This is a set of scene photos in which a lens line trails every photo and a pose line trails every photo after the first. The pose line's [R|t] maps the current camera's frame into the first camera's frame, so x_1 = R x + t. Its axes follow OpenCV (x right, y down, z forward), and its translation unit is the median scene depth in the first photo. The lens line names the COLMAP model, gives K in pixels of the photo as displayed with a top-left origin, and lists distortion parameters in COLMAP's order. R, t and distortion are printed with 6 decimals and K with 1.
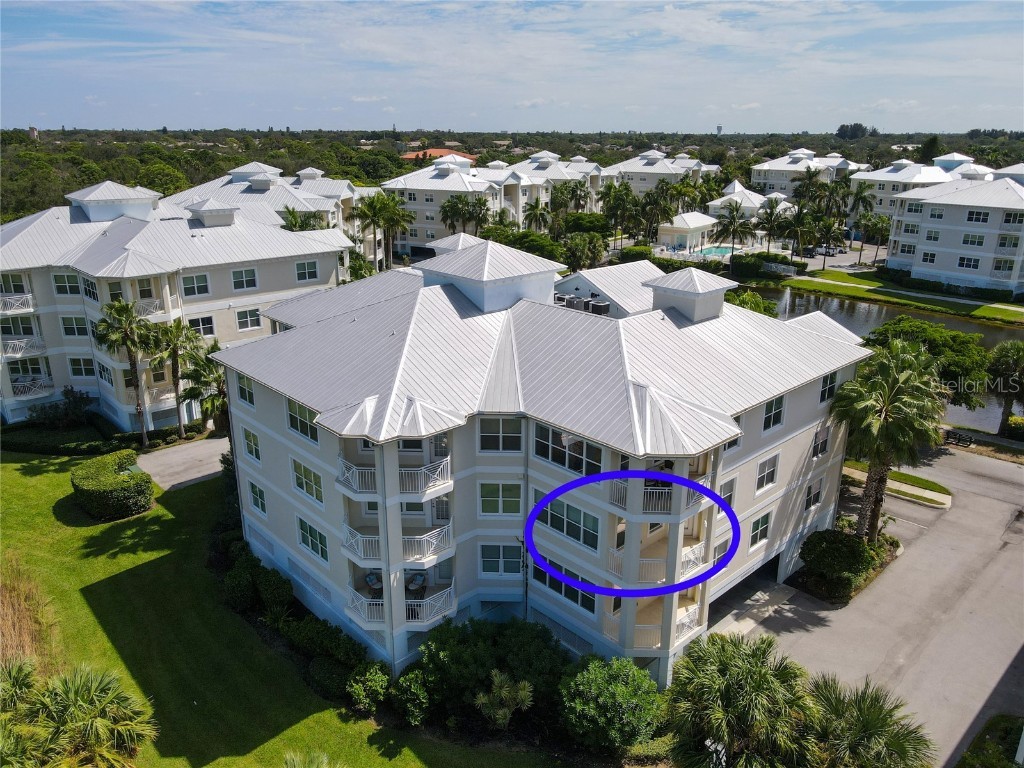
lens RADIAL K [[747.5, 0, 508.1], [0, 747.5, 383.7], [0, 0, 1]] dist [0.013583, 0.005799]
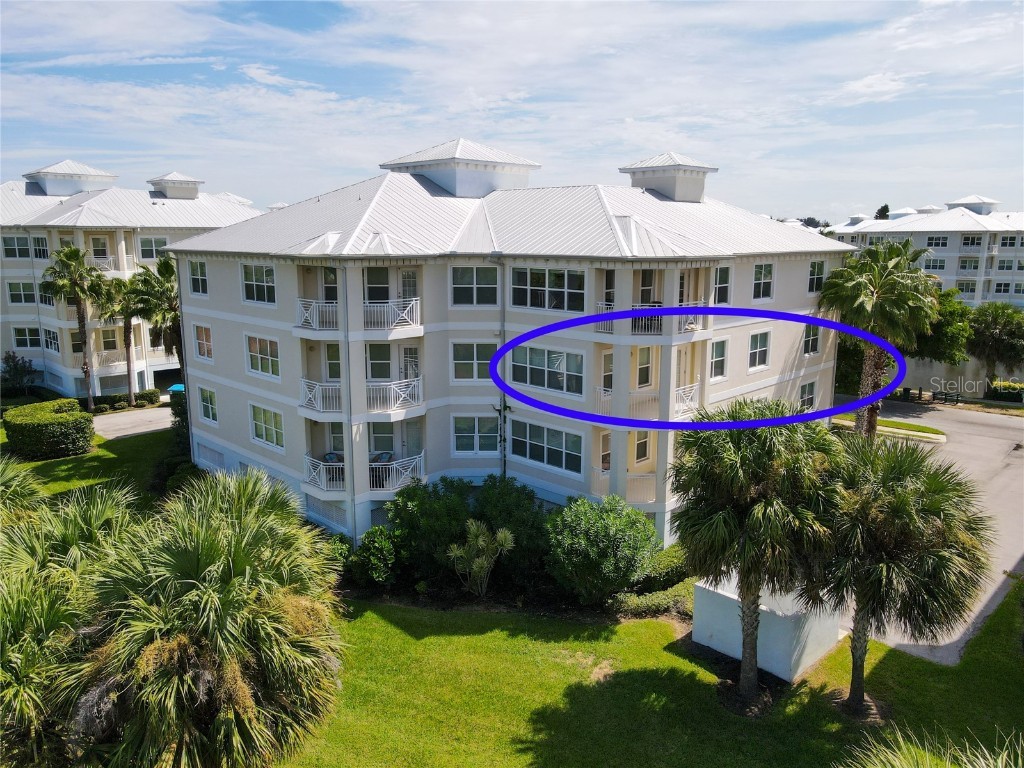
lens RADIAL K [[746.9, 0, 512.0], [0, 746.9, 384.0], [0, 0, 1]] dist [0.020503, -0.002873]
pose [[0.999102, -0.010883, 0.040956, -0.002626], [0.015939, 0.992001, -0.125218, 0.274444], [-0.039266, 0.125758, 0.991284, 0.087754]]
